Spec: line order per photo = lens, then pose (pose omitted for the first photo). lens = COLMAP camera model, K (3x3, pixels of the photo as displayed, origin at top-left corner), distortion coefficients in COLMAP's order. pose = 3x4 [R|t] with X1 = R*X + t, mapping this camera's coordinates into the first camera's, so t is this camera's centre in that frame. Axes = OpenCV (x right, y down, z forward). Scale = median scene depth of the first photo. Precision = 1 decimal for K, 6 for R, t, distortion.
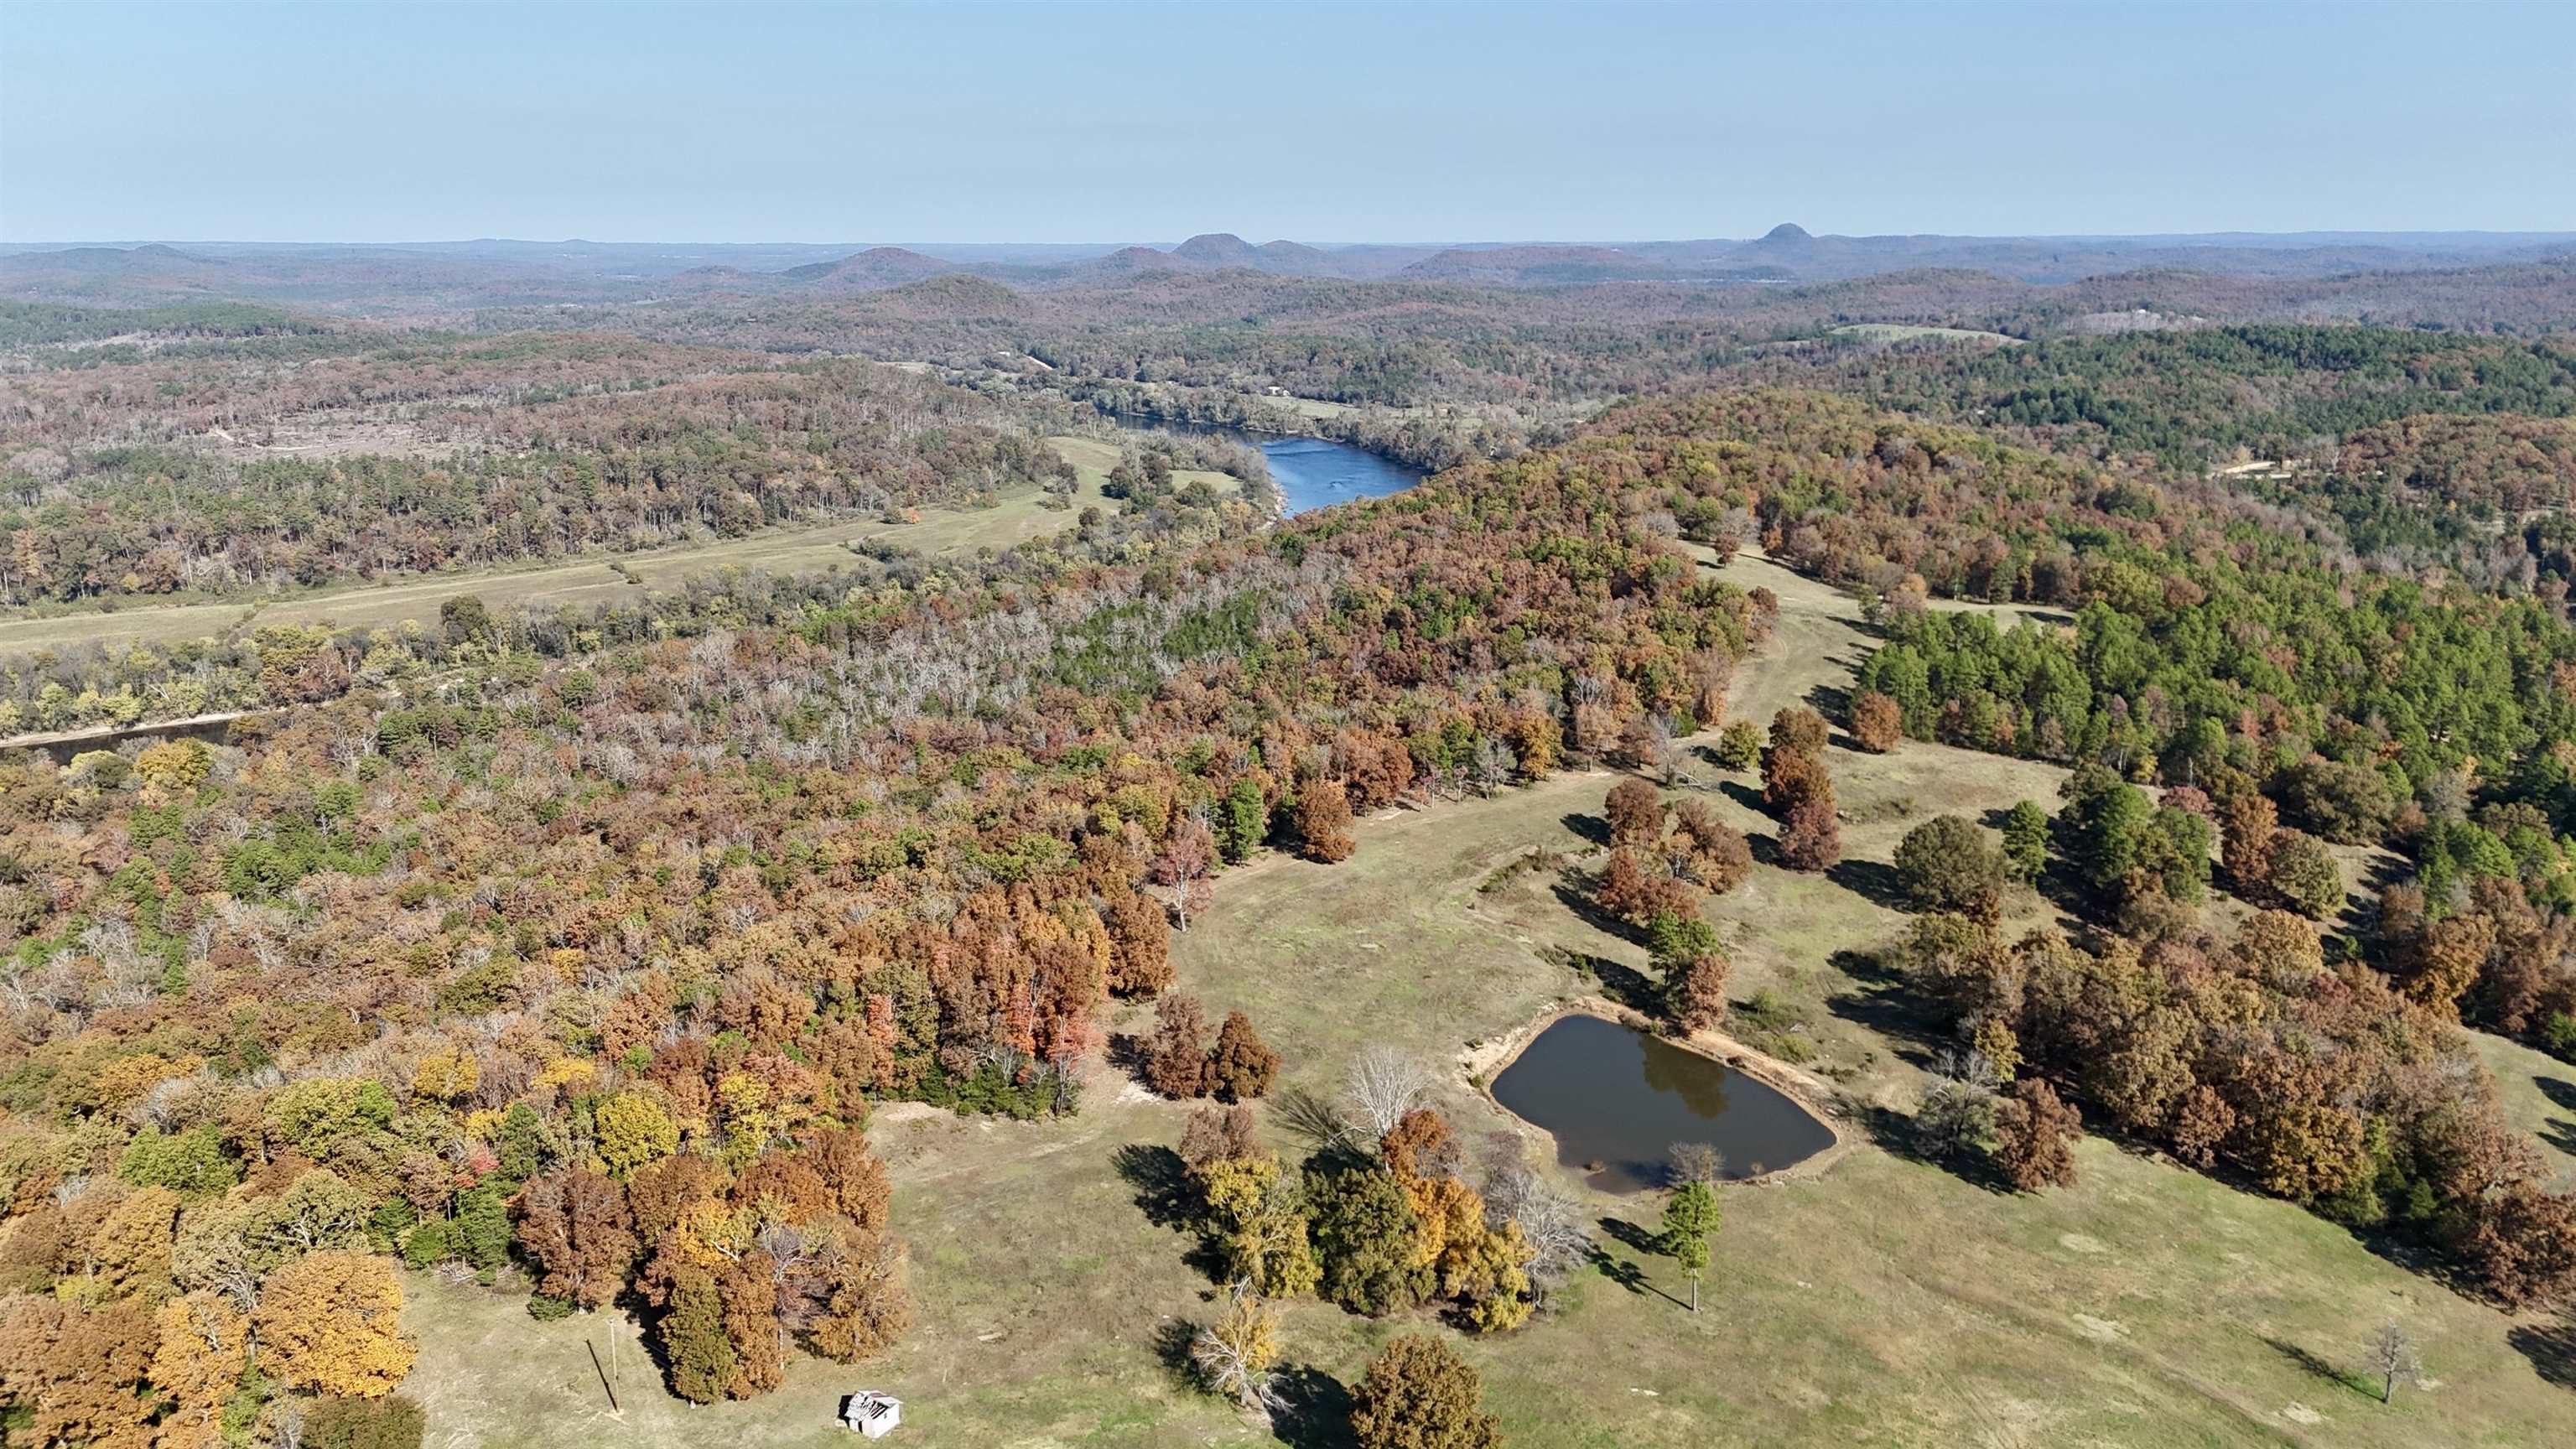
lens RADIAL K [[1880.7, 0, 1288.1], [0, 1880.7, 735.3], [0, 0, 1]] dist [0.093745, -0.092834]
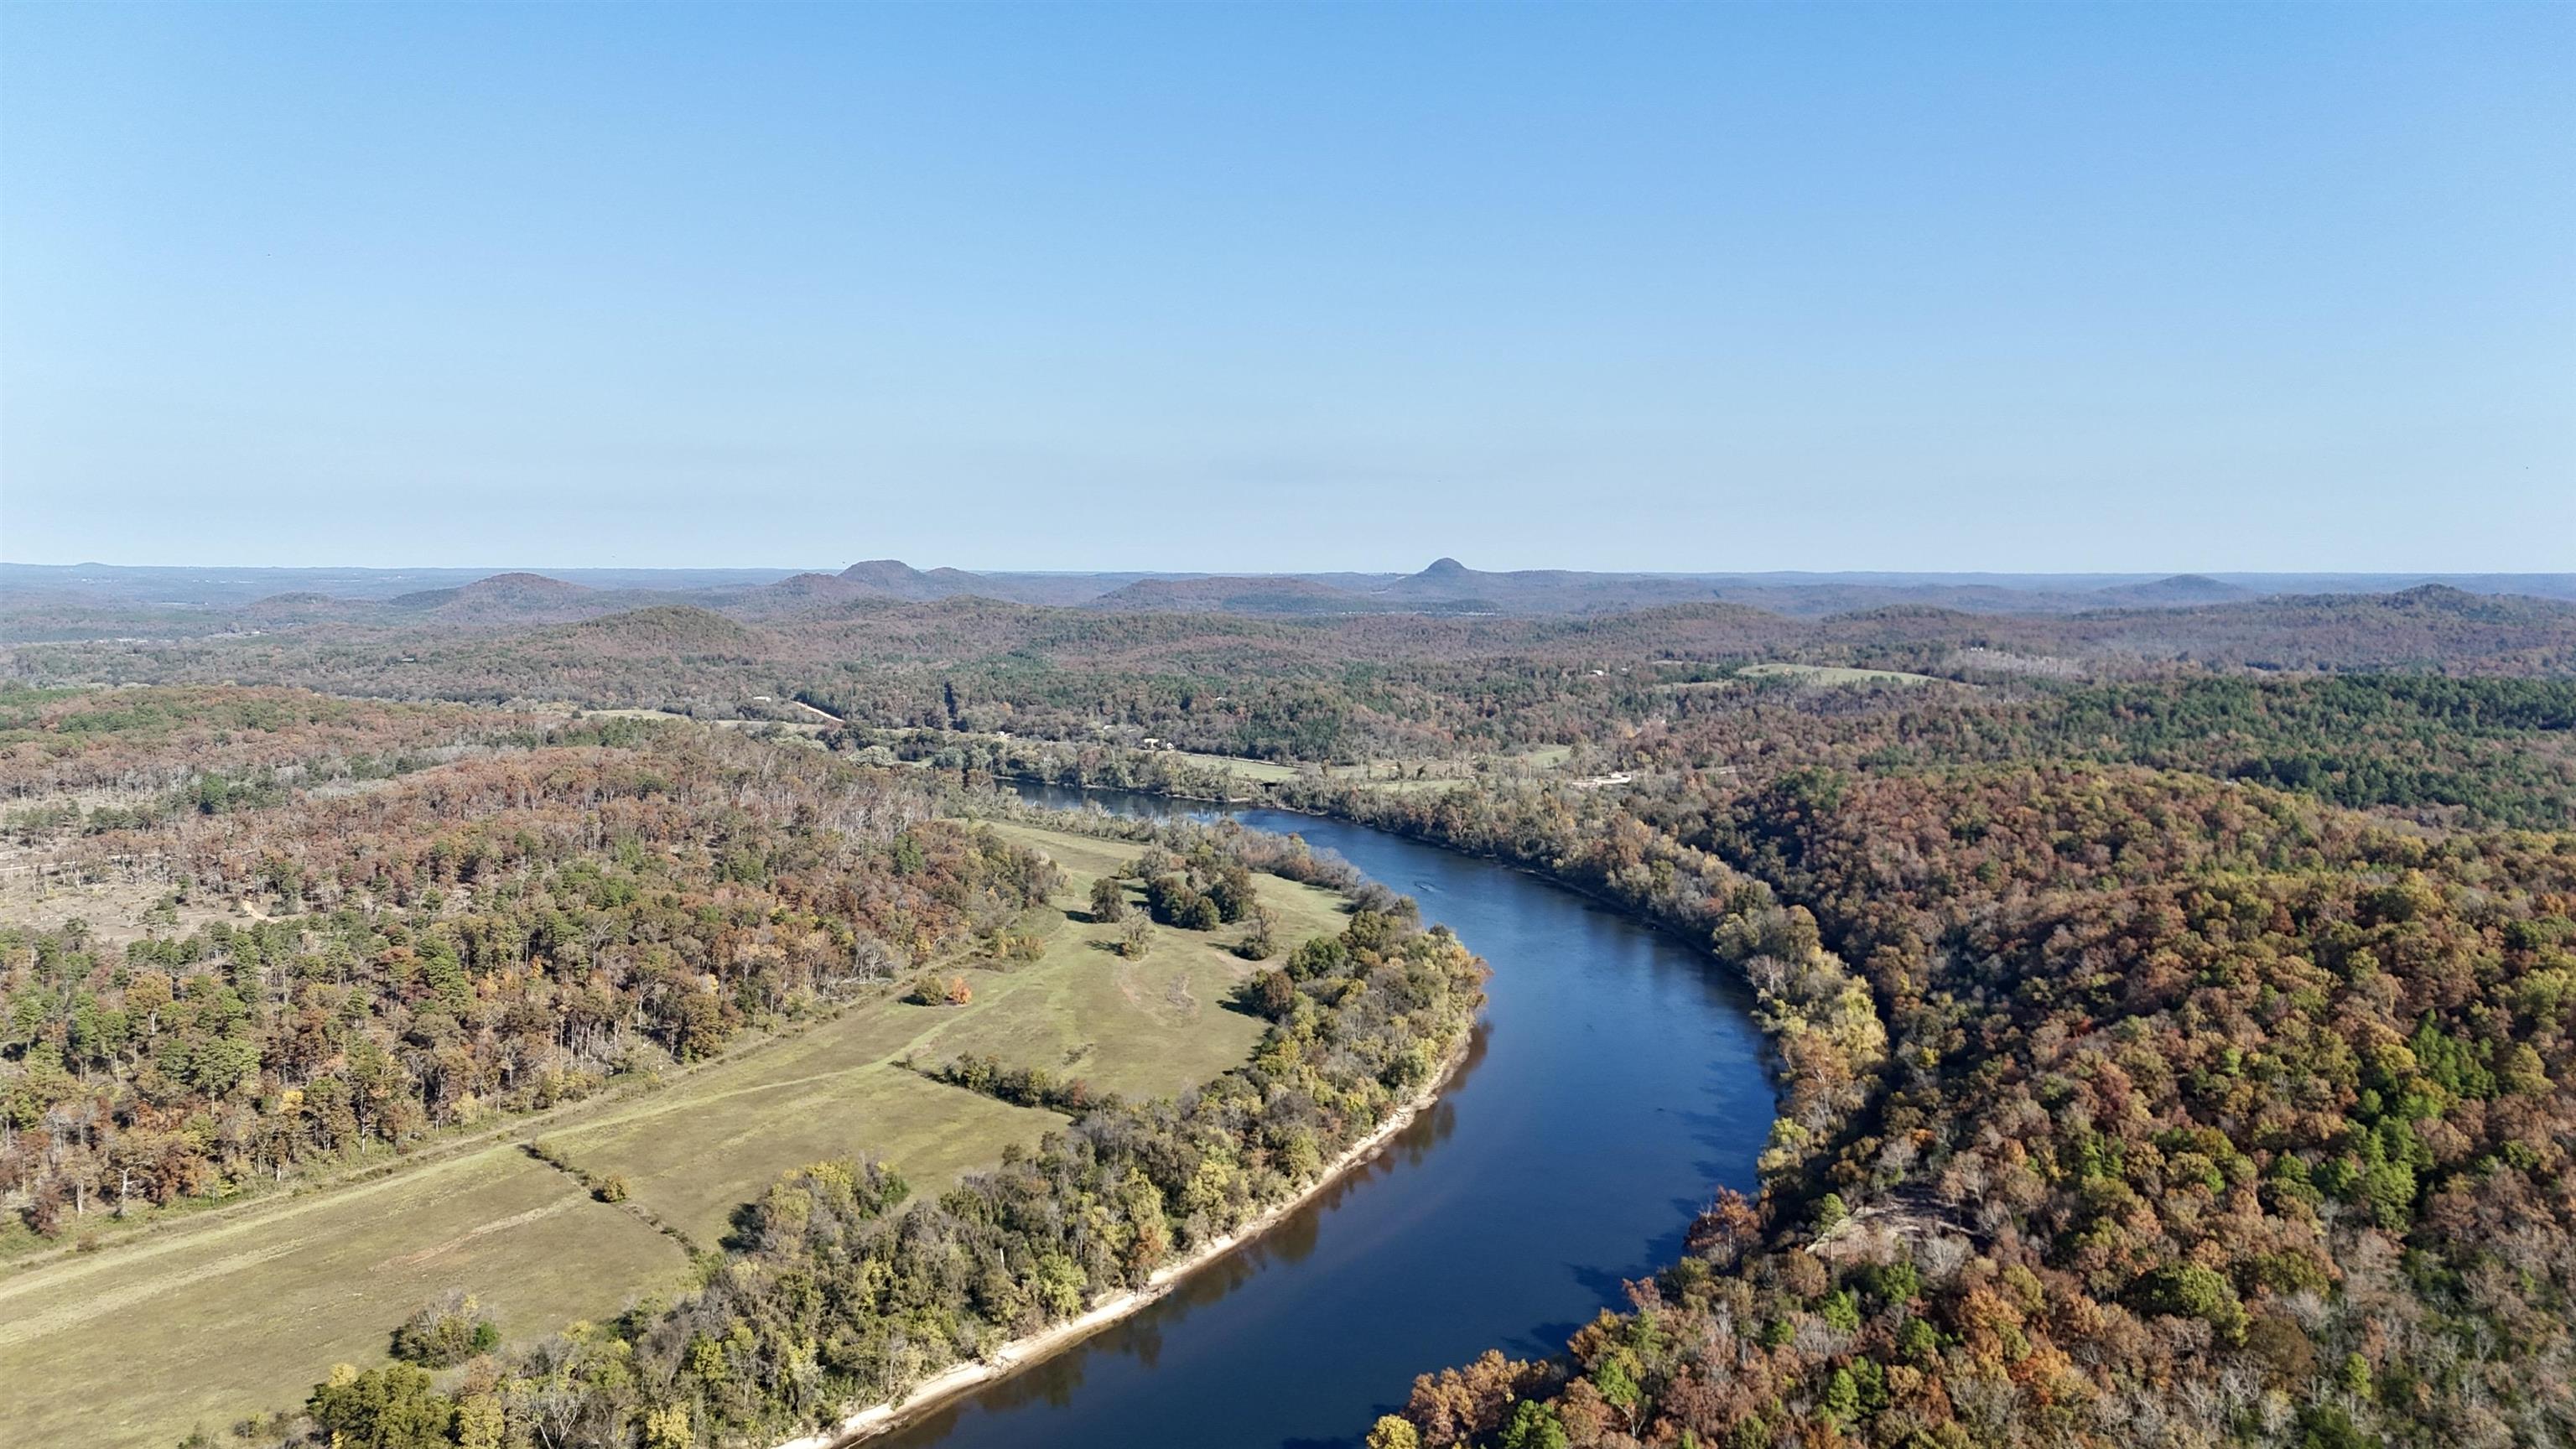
lens RADIAL K [[1880.7, 0, 1291.1], [0, 1880.7, 745.8], [0, 0, 1]] dist [0.093745, -0.092834]
pose [[0.977186, -0.014859, 0.211863, -0.316473], [0.048865, 0.986518, -0.156190, -0.131391], [-0.206686, 0.162980, 0.964738, 0.509290]]
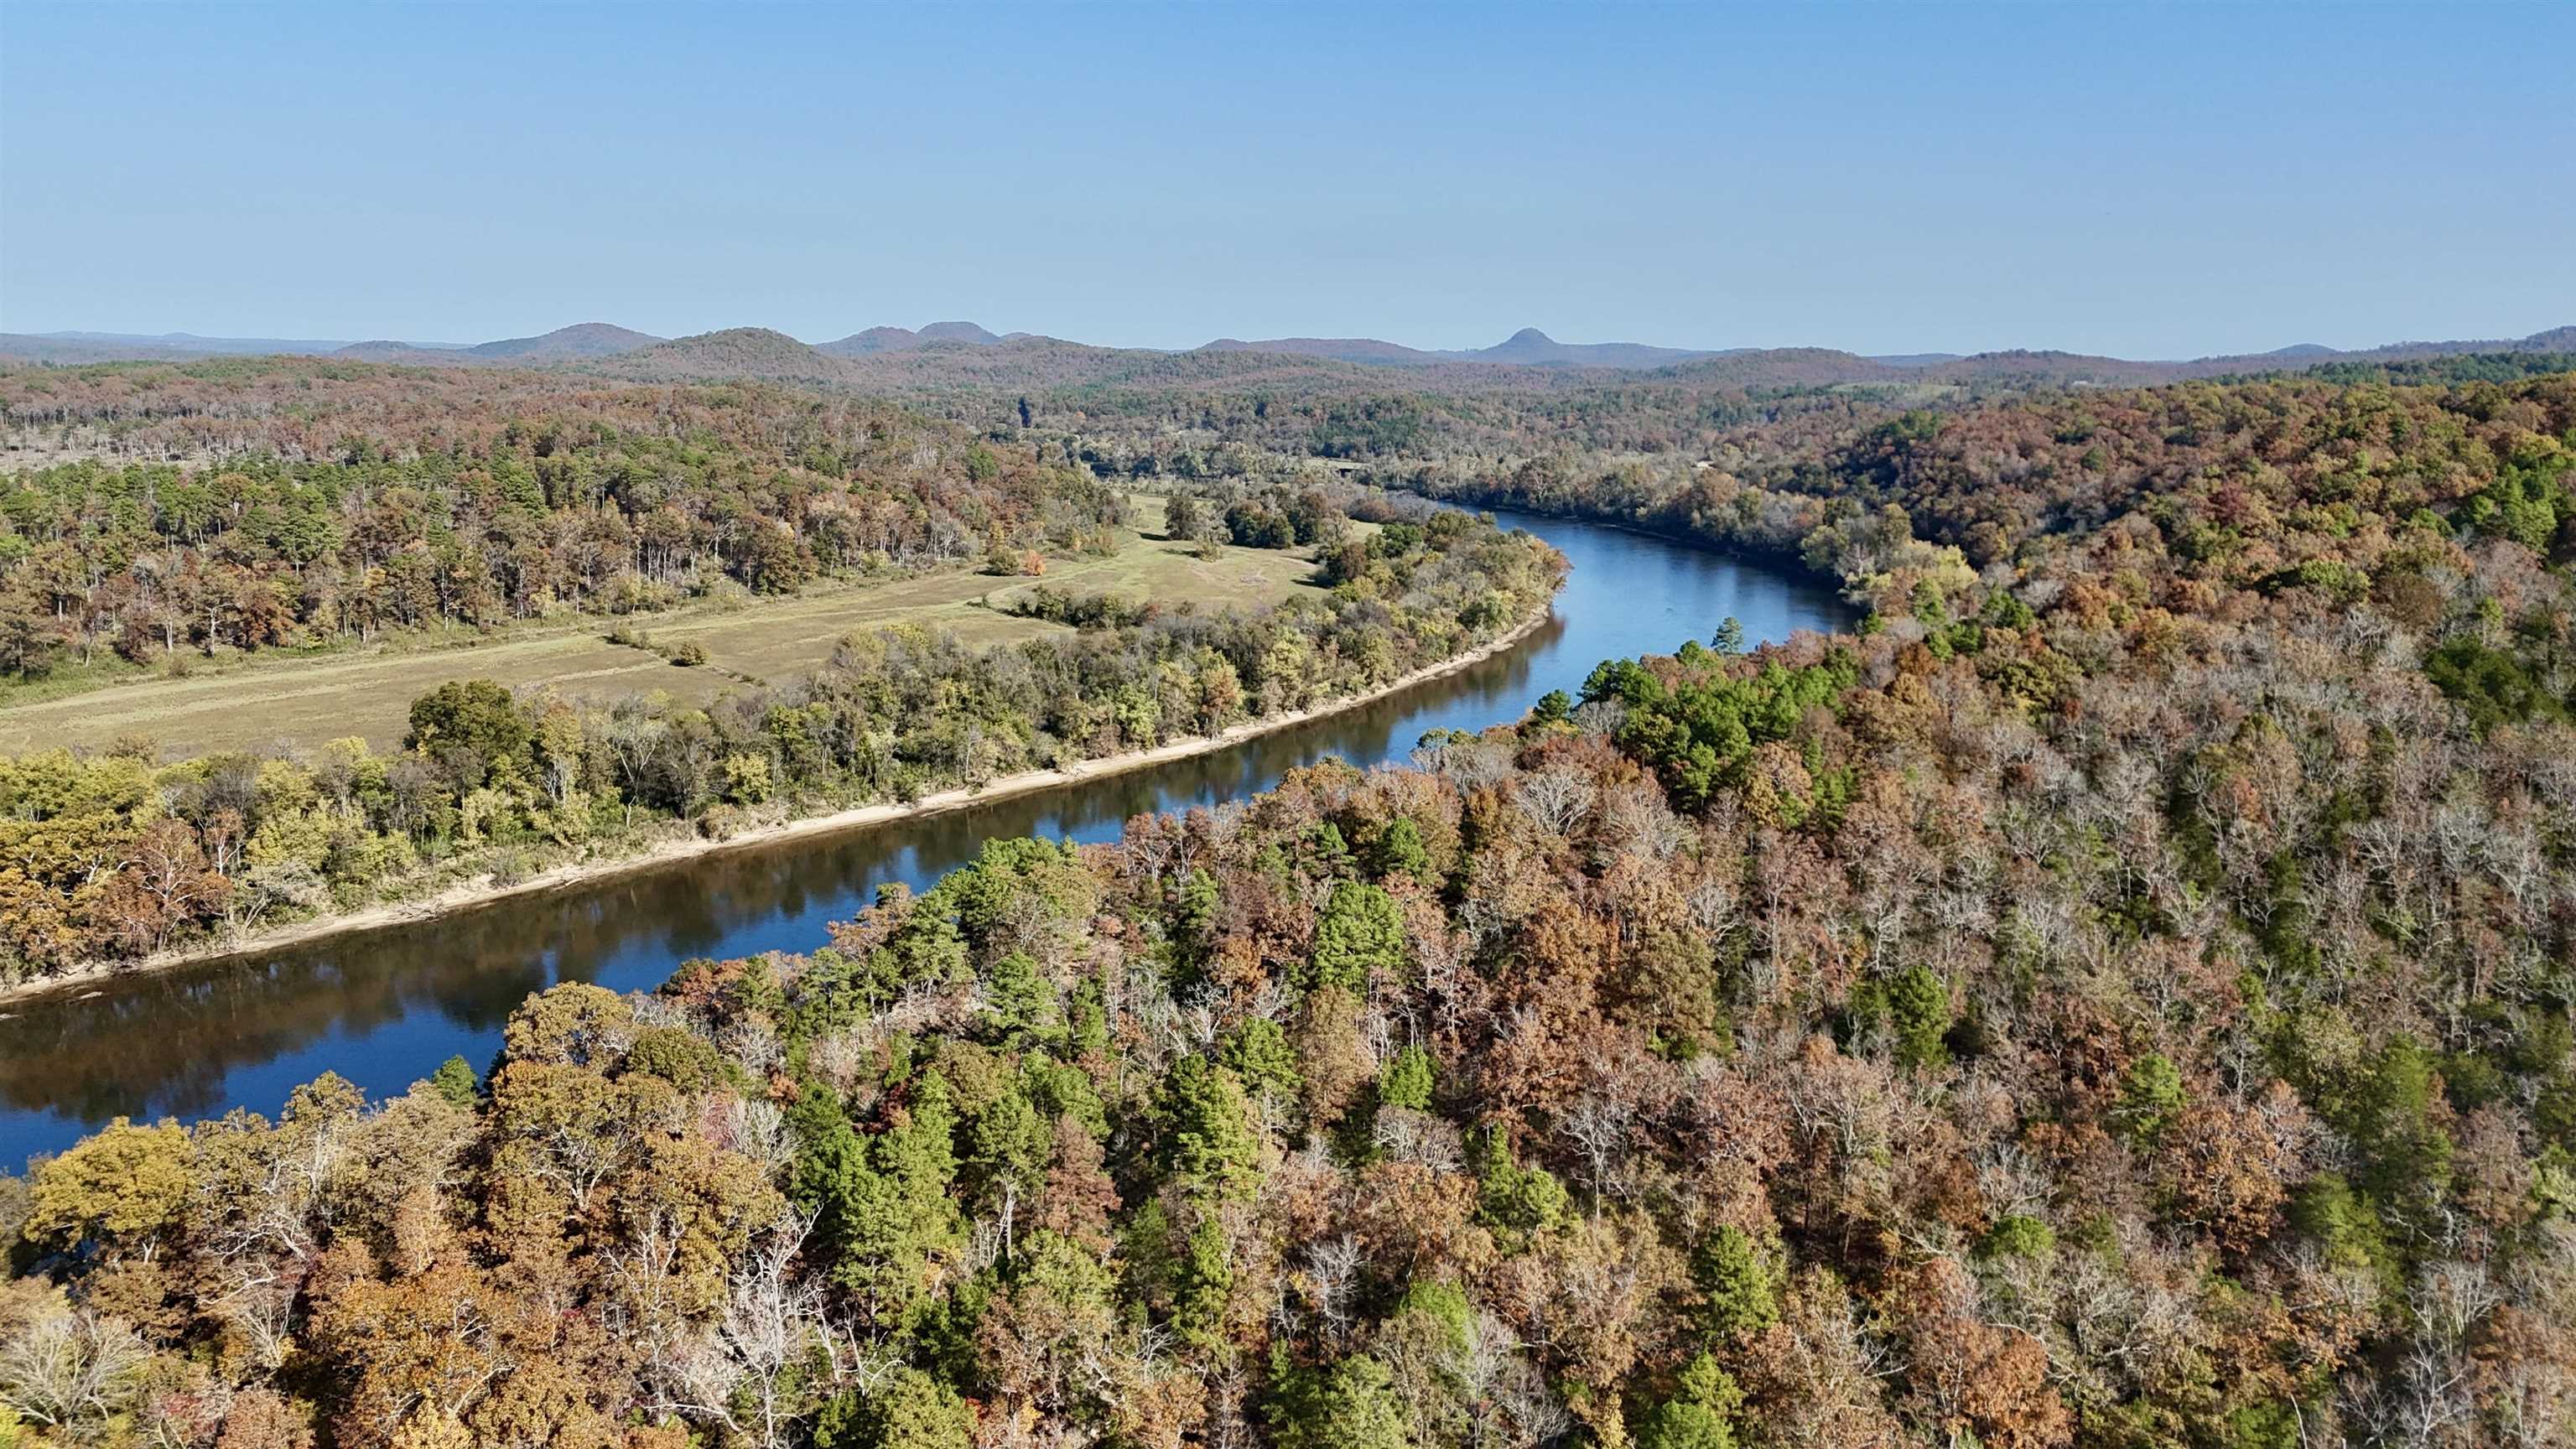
lens RADIAL K [[1880.7, 0, 1292.9], [0, 1880.7, 740.5], [0, 0, 1]] dist [0.093745, -0.092834]
pose [[0.984743, -0.020016, 0.172861, -0.317024], [0.029808, 0.998083, -0.054238, -0.029939], [-0.171444, 0.058564, 0.983452, 0.533998]]
